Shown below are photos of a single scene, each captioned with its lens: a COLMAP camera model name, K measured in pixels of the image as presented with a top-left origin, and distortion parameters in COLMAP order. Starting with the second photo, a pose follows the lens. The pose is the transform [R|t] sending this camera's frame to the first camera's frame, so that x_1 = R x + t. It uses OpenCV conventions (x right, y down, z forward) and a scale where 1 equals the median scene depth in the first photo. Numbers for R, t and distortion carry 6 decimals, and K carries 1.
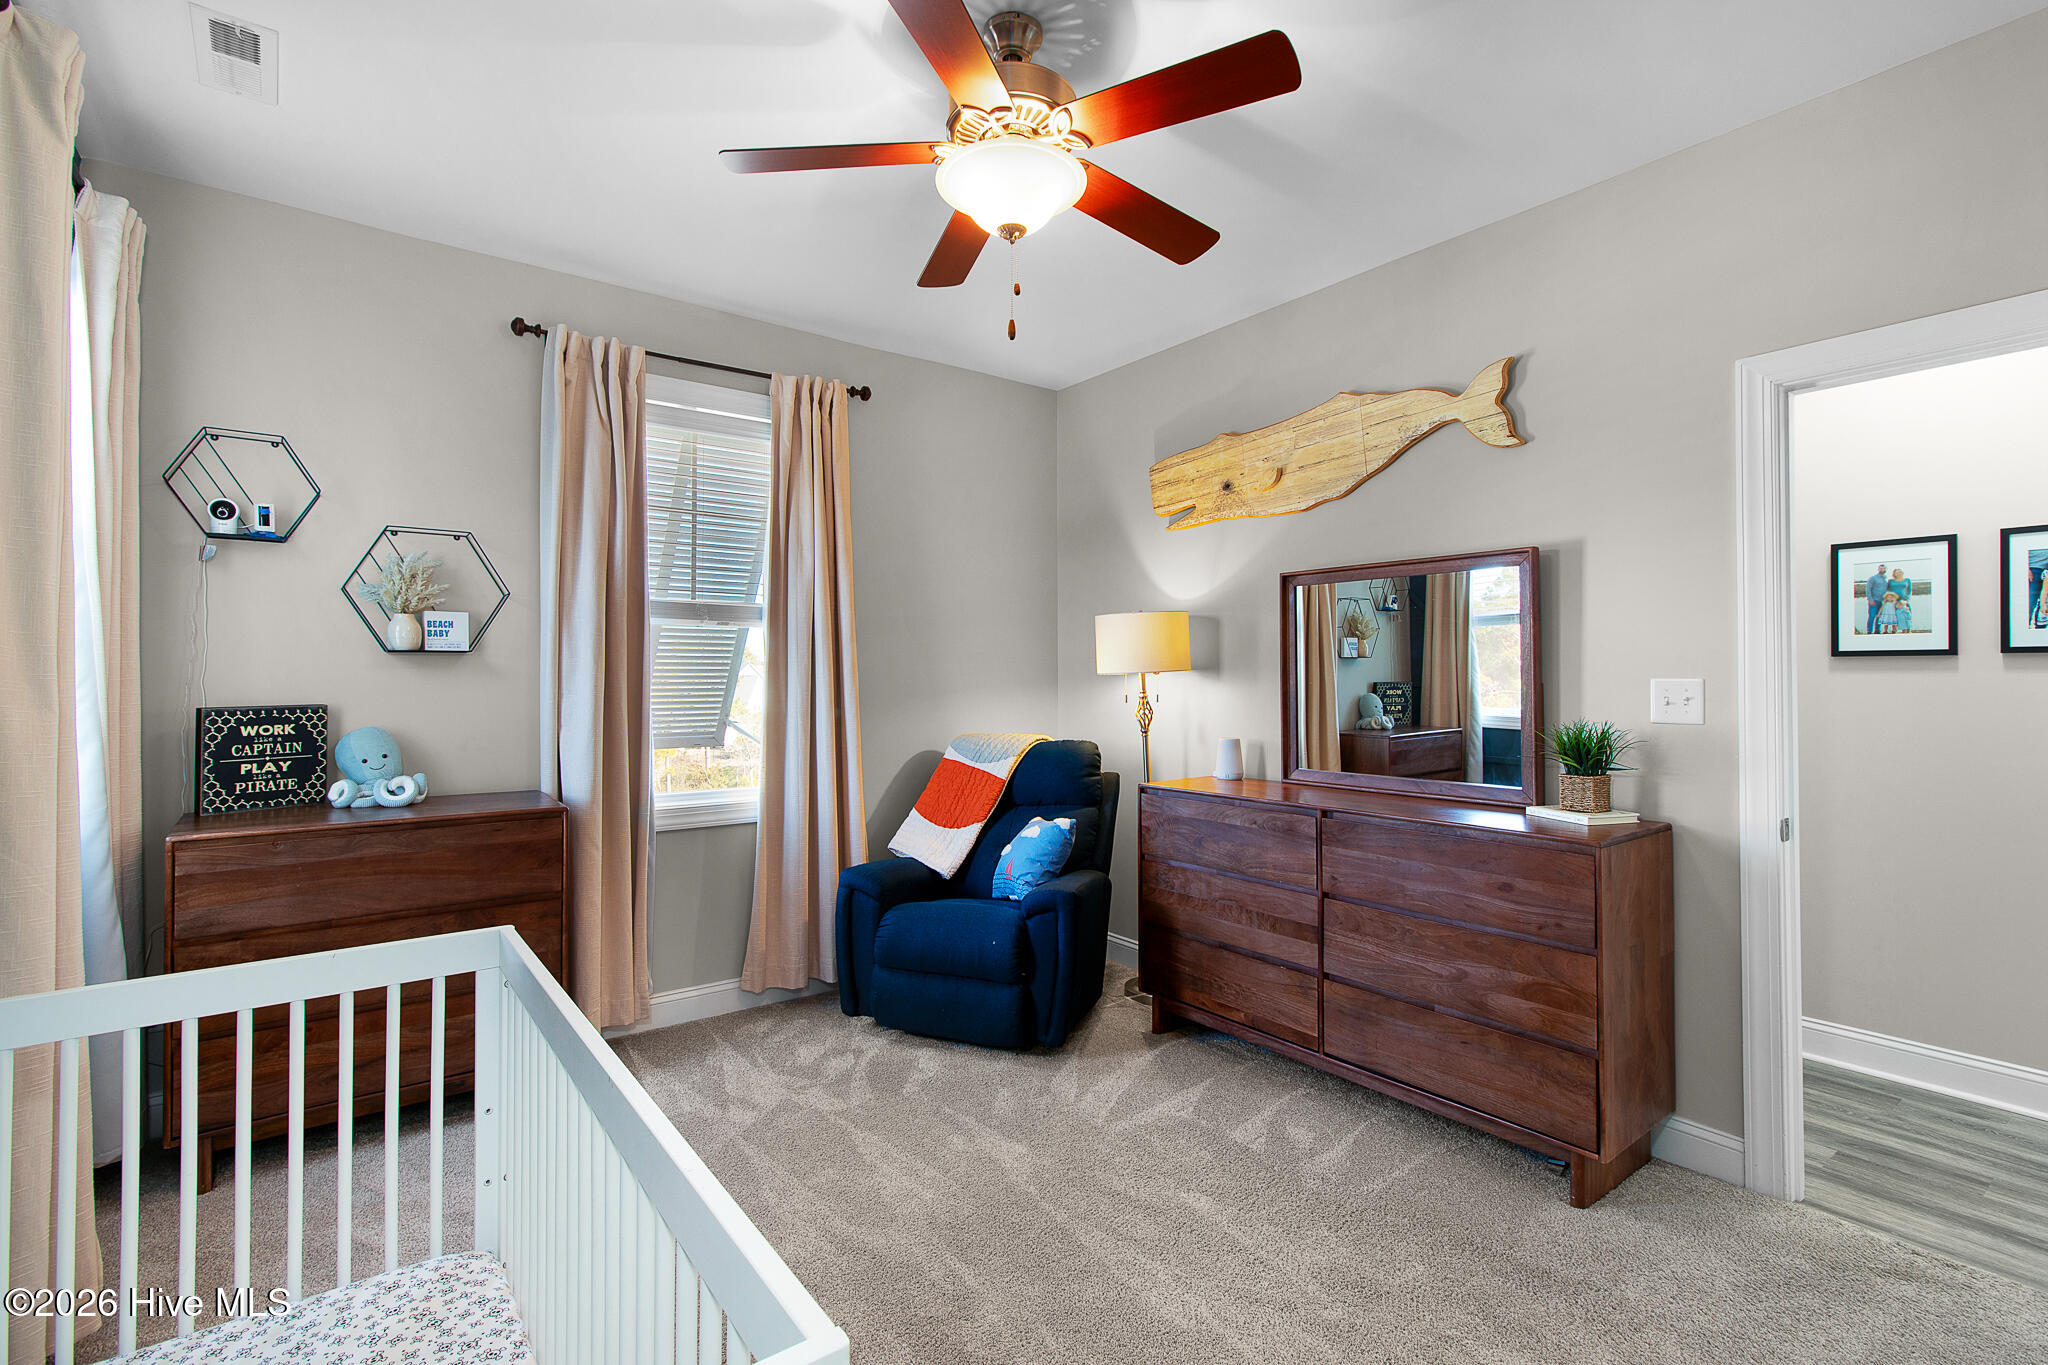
lens RADIAL K [[957.9, 0, 1017.3], [0, 957.9, 685.0], [0, 0, 1]] dist [0.001818, 0.000519]
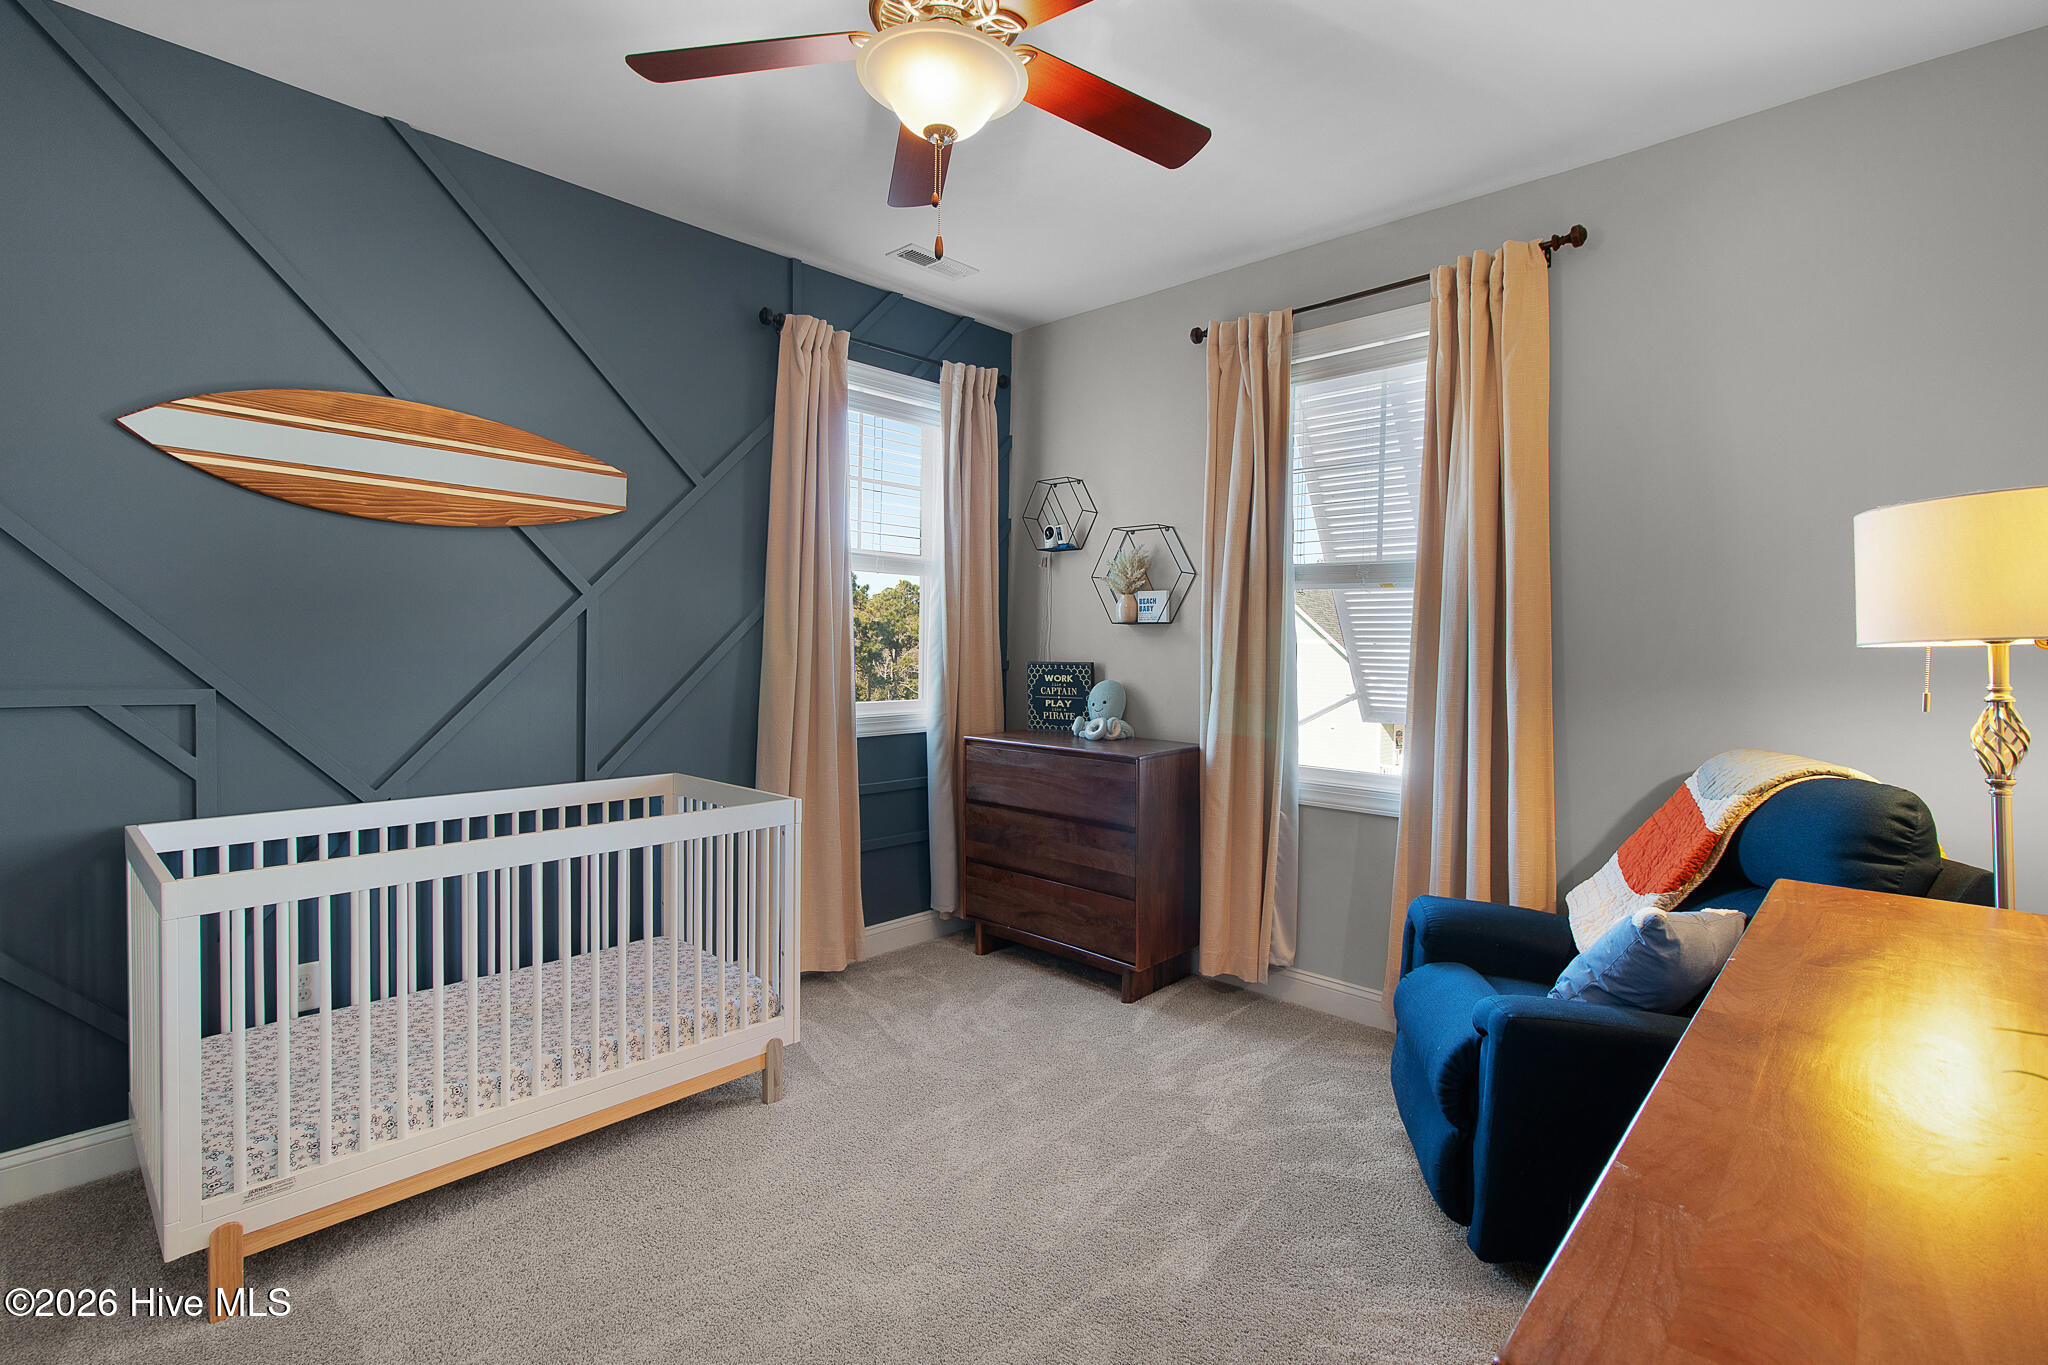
lens RADIAL K [[957.9, 0, 1017.3], [0, 957.9, 685.0], [0, 0, 1]] dist [0.001818, 0.000519]
pose [[0.154597, 0.047361, -0.986842, 0.618571], [-0.018803, 0.998810, 0.044989, -0.007390], [0.987799, 0.011601, 0.155304, 0.650956]]
